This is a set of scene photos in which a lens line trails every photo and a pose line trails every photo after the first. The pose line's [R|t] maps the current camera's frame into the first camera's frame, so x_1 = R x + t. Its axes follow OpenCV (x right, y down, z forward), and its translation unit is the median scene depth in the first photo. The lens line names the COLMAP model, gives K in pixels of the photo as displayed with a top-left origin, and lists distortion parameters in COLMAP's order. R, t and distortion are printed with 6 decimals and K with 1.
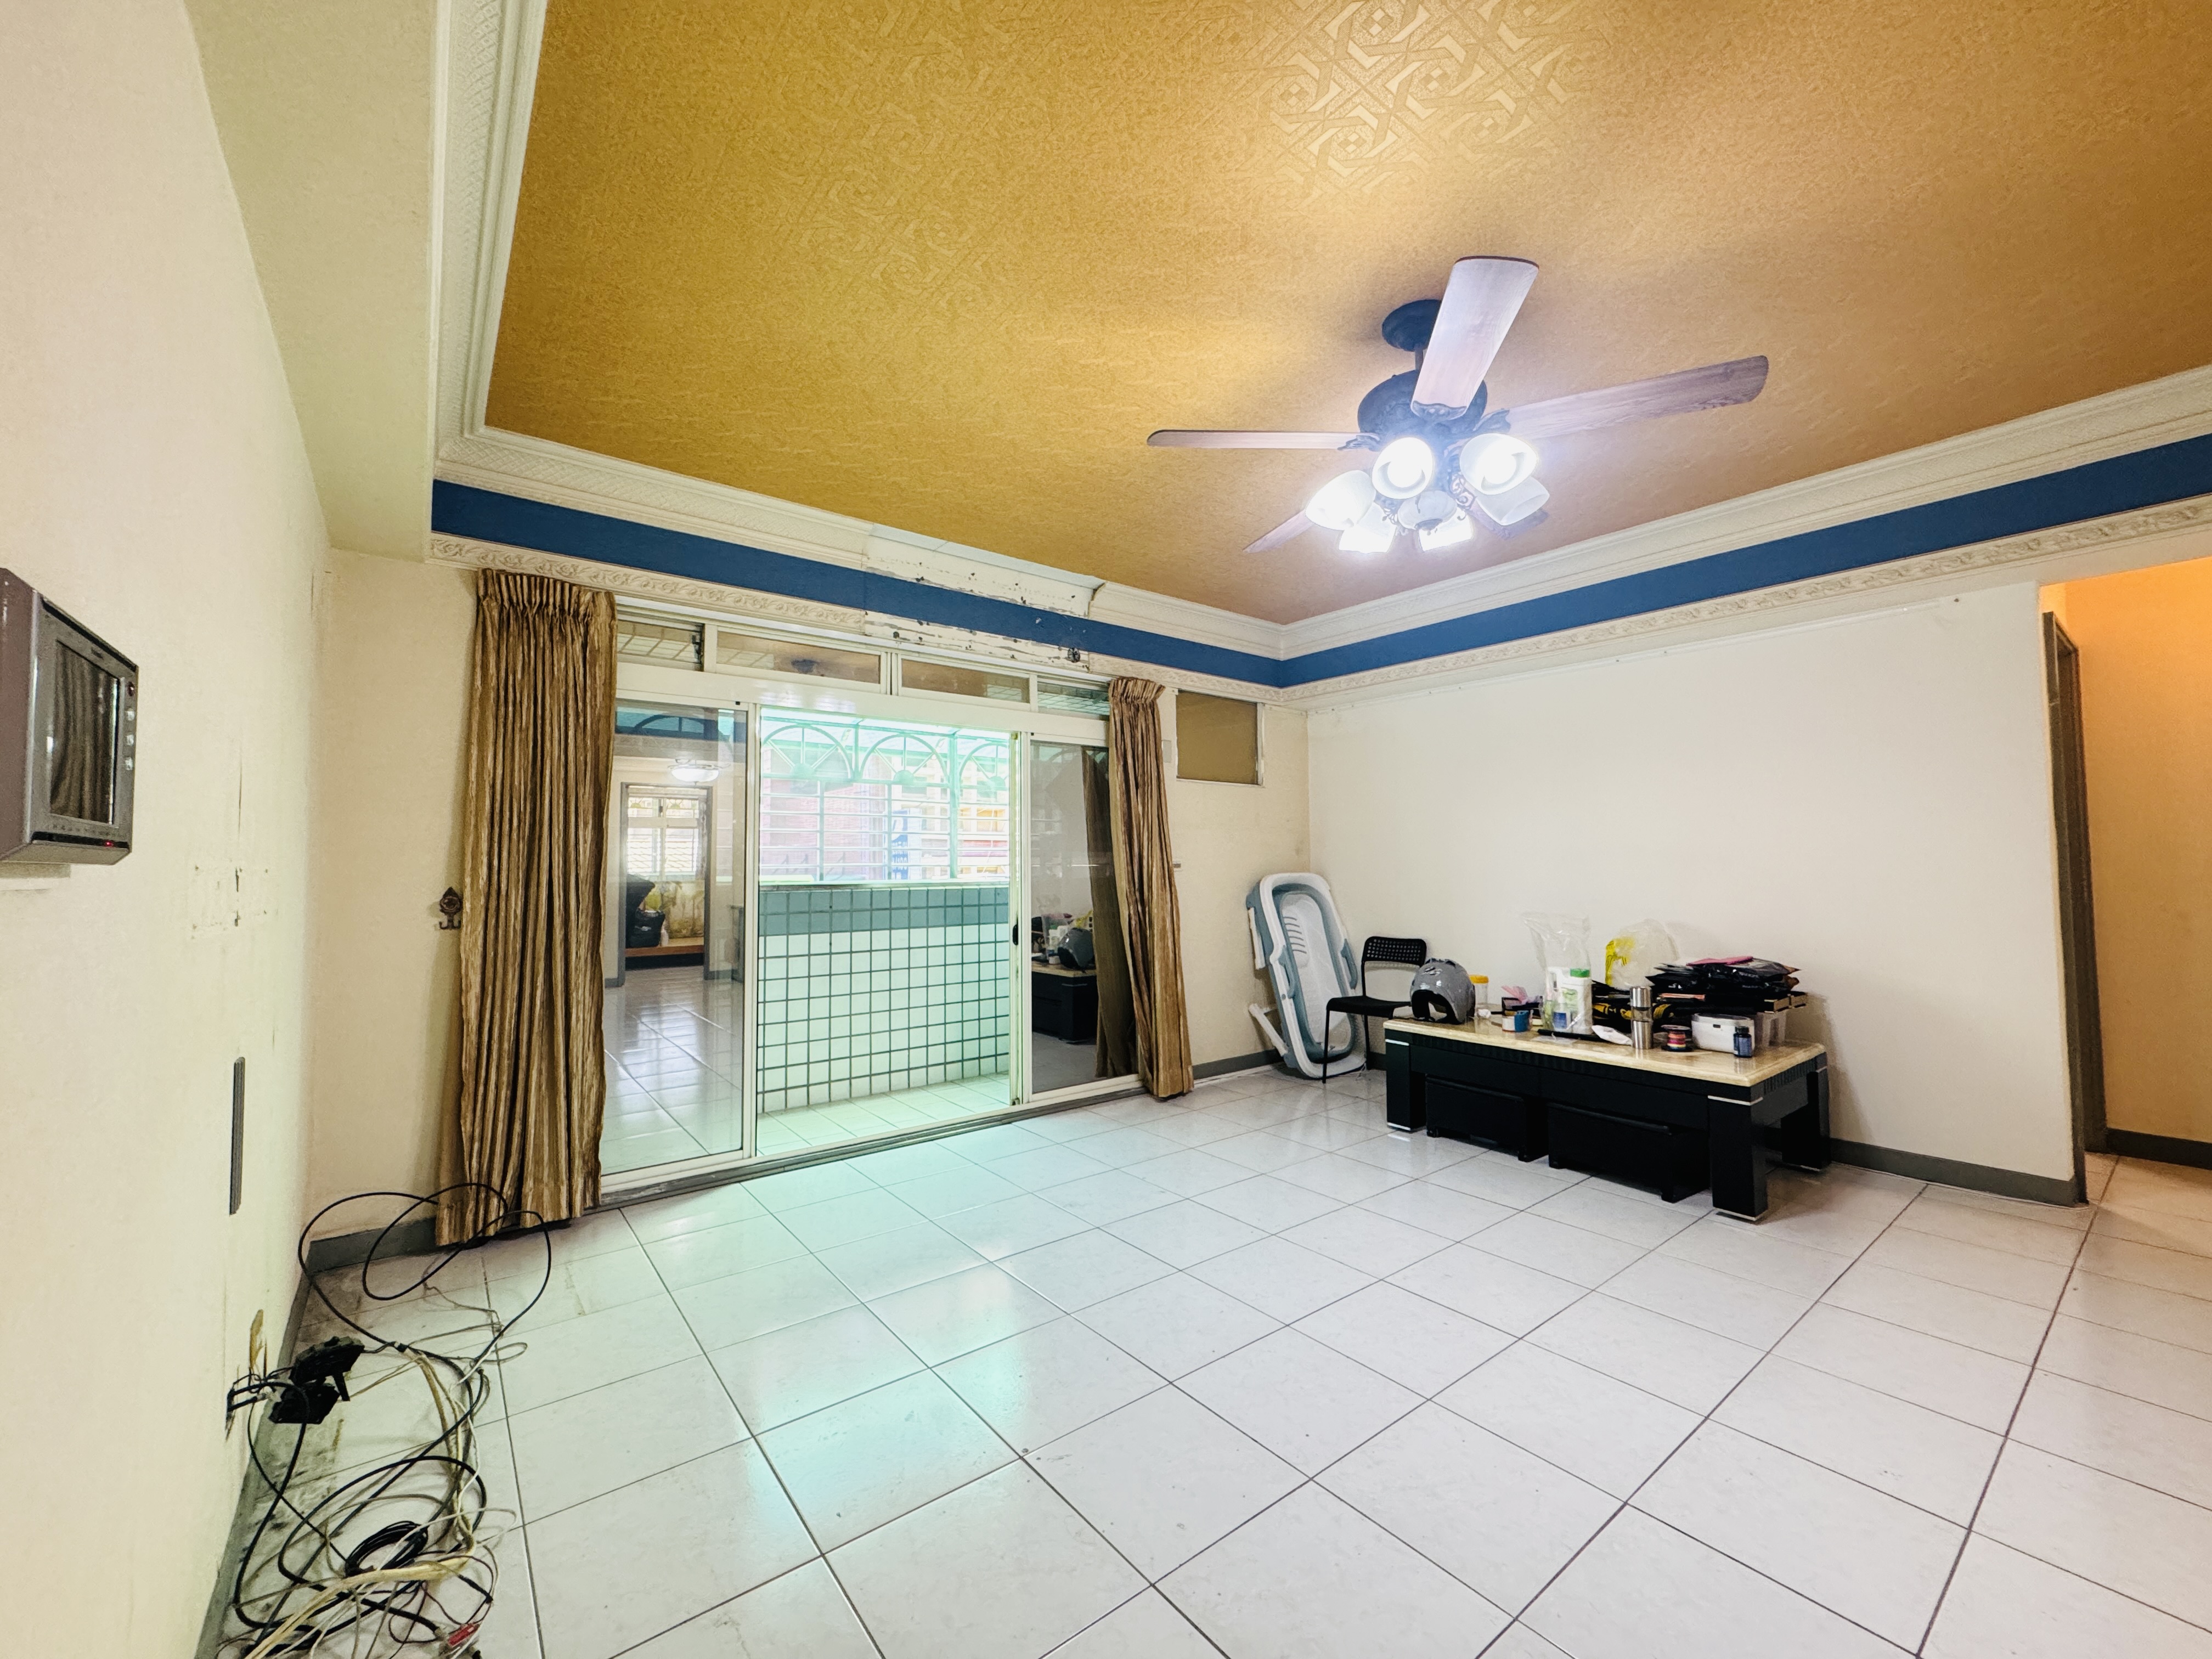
lens RADIAL K [[884.7, 0, 1105.2], [0, 884.7, 829.6], [0, 0, 1]] dist [-0.002406, 0.000578]
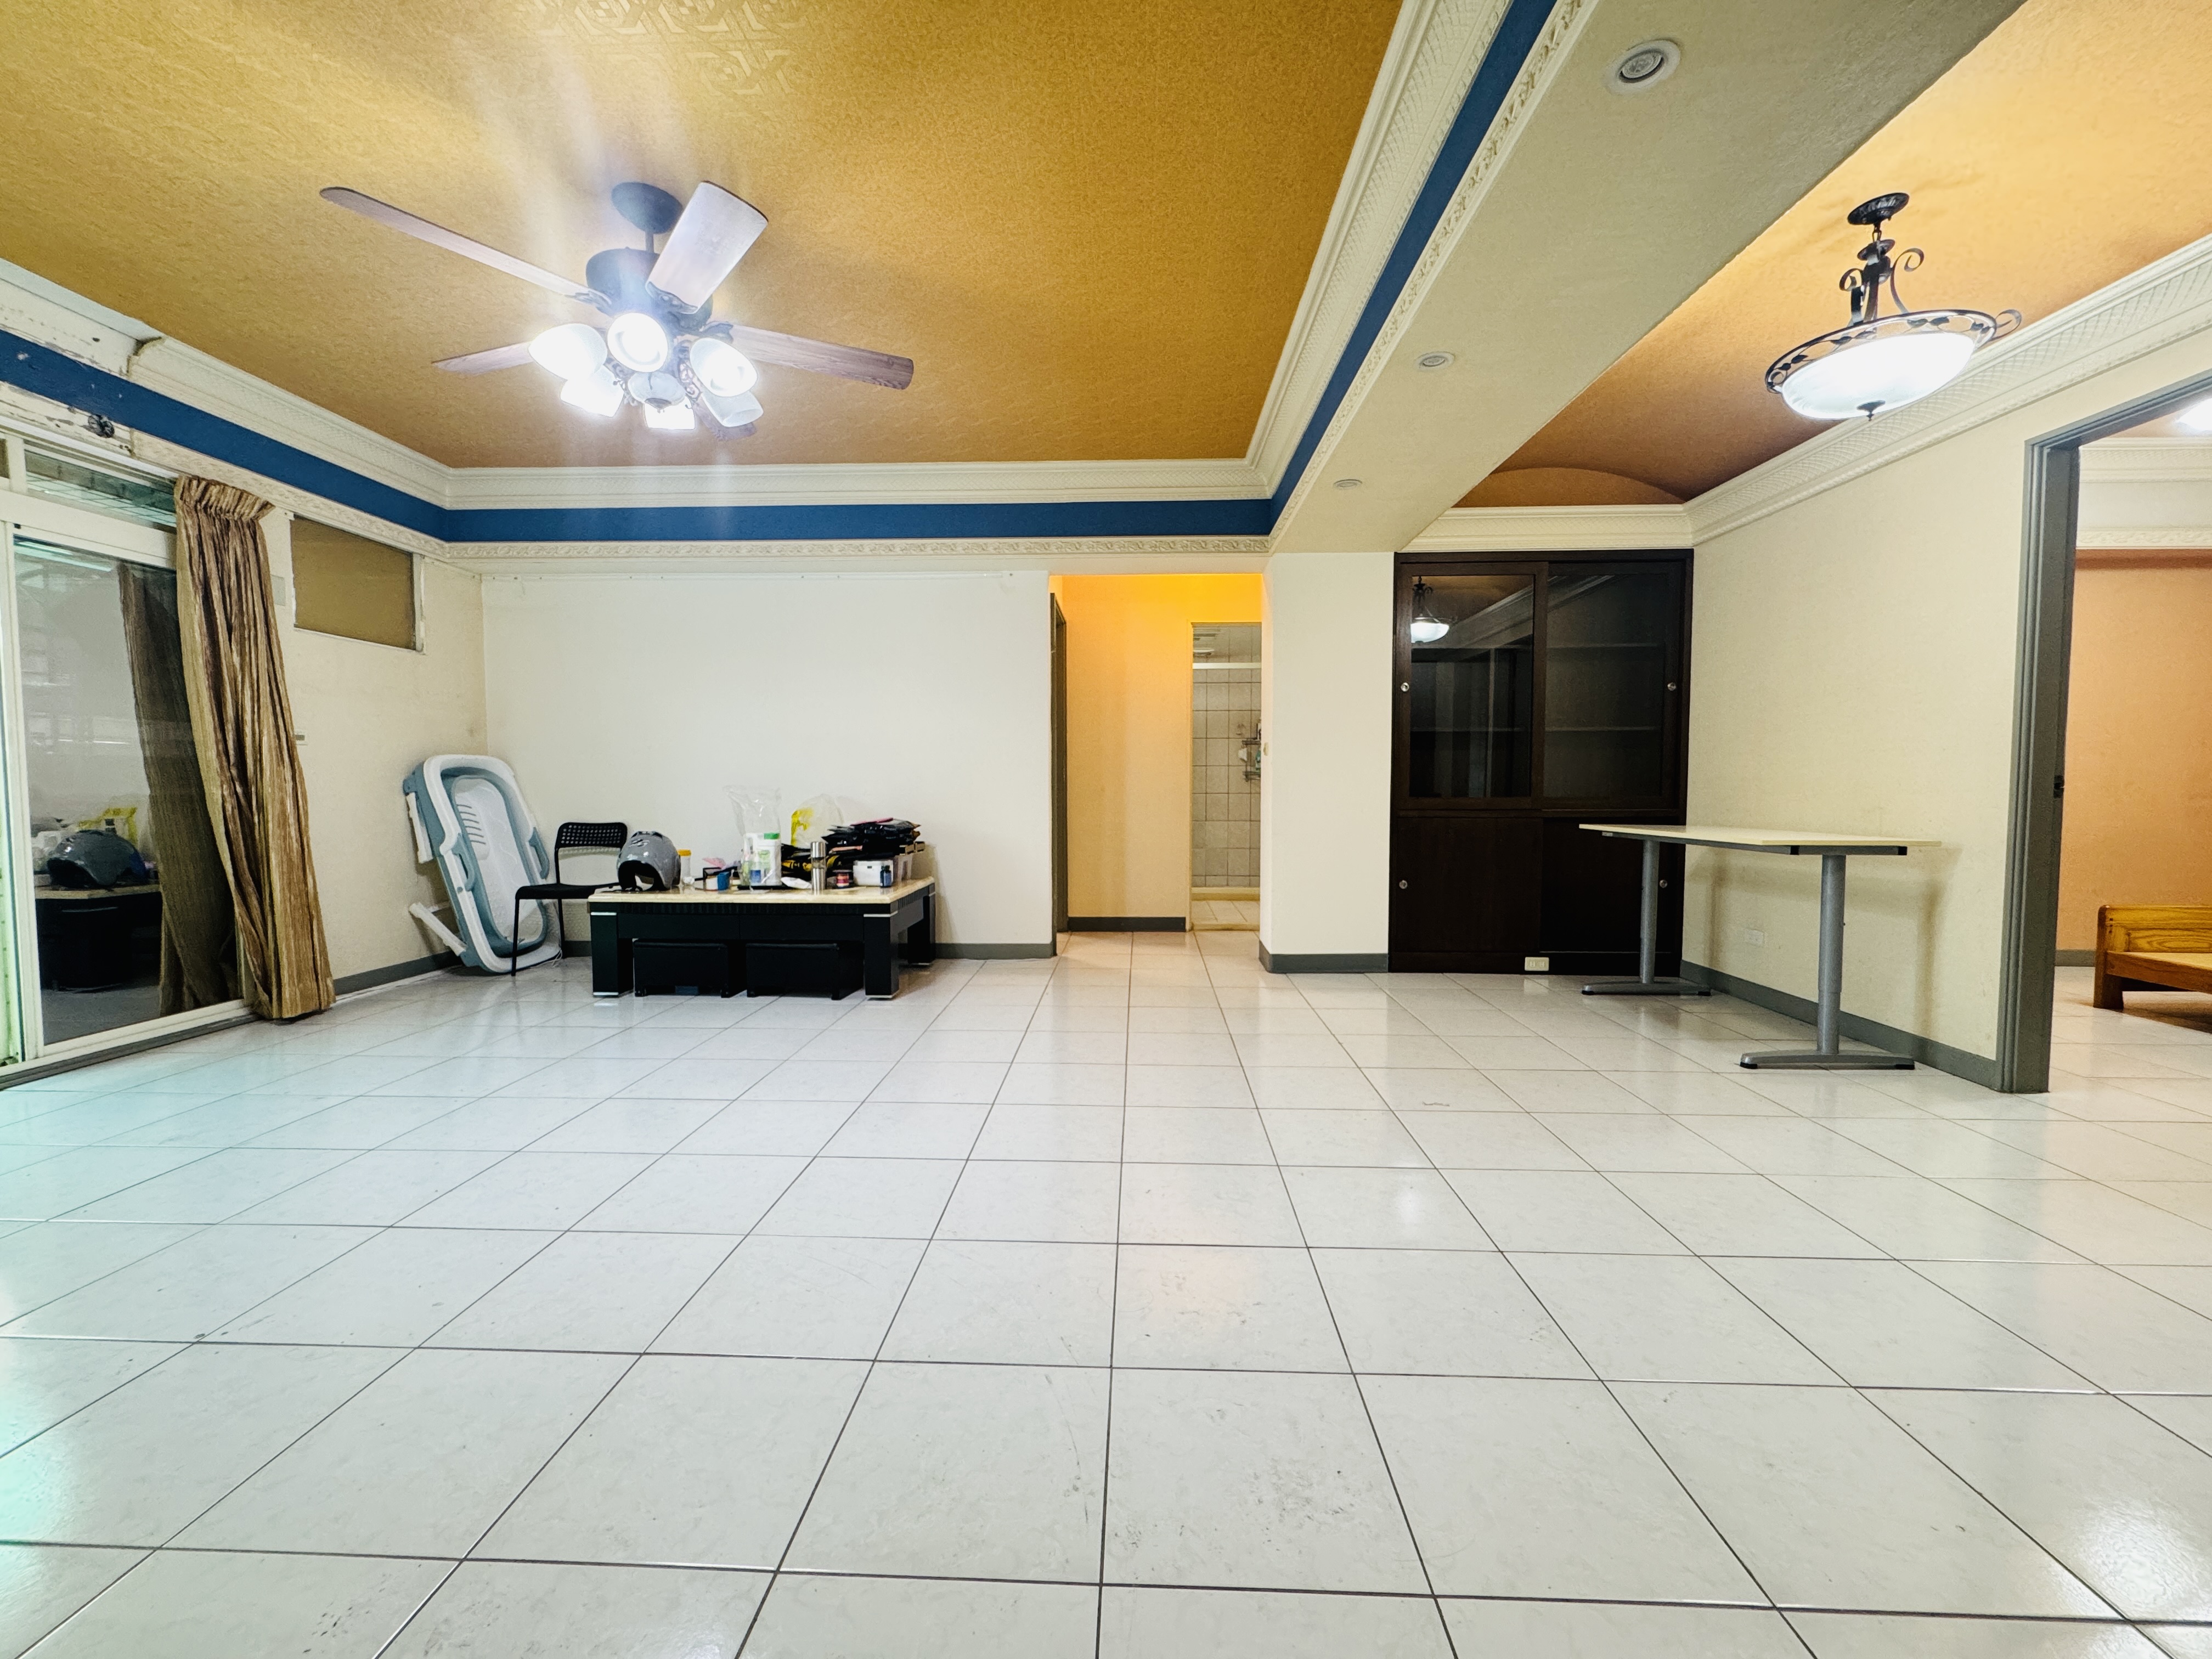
lens RADIAL K [[884.7, 0, 1105.8], [0, 884.7, 832.0], [0, 0, 1]] dist [-0.002406, 0.000578]
pose [[0.644052, -0.031321, 0.764340, -0.077127], [-0.037600, 0.996658, 0.072523, 0.049839], [-0.764057, -0.075448, 0.640722, -0.098096]]
